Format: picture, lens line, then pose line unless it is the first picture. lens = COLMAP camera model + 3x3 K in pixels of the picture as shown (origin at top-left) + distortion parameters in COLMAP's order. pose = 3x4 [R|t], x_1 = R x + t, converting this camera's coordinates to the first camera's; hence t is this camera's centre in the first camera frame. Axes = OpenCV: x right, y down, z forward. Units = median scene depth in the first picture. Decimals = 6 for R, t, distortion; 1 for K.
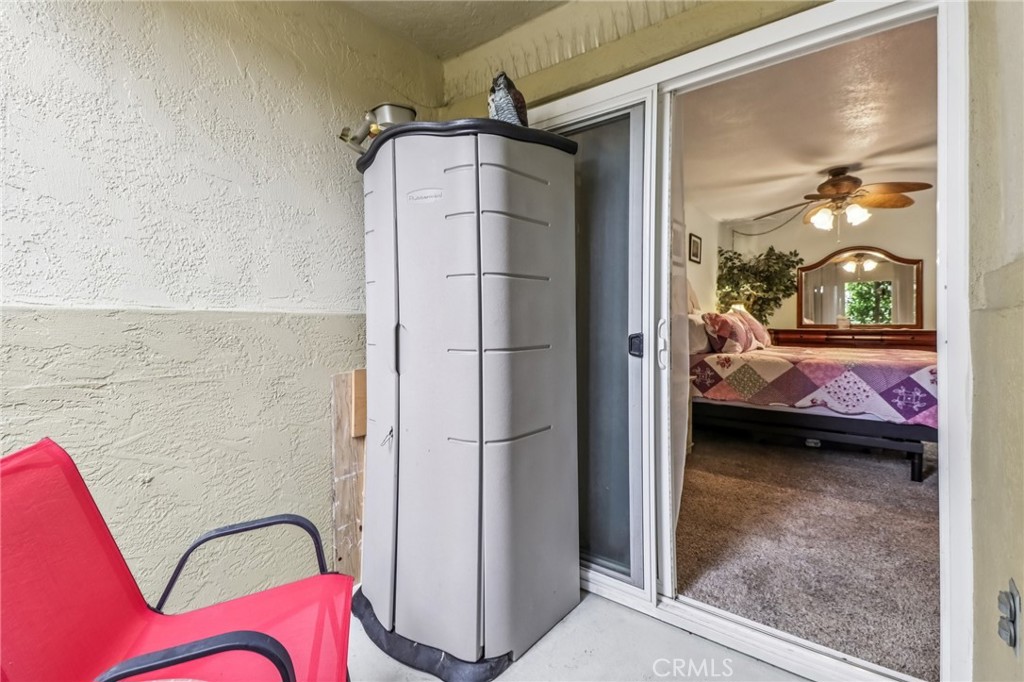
lens RADIAL K [[477.0, 0, 517.2], [0, 477.0, 324.6], [0, 0, 1]] dist [0.003025, -0.014528]
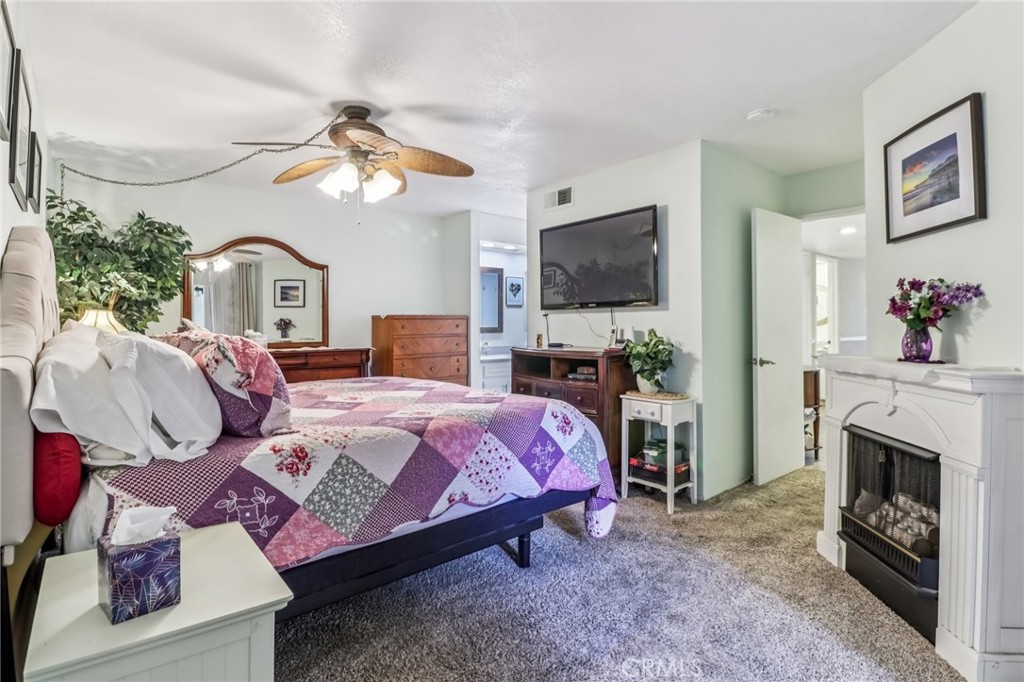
lens RADIAL K [[508.6, 0, 511.4], [0, 508.6, 326.7], [0, 0, 1]] dist [-0.016094, -0.000204]
pose [[0.232033, 0.003600, 0.972701, 0.073139], [0.006876, 0.999962, -0.005342, -0.031868], [-0.972684, 0.007928, 0.231999, 0.796162]]
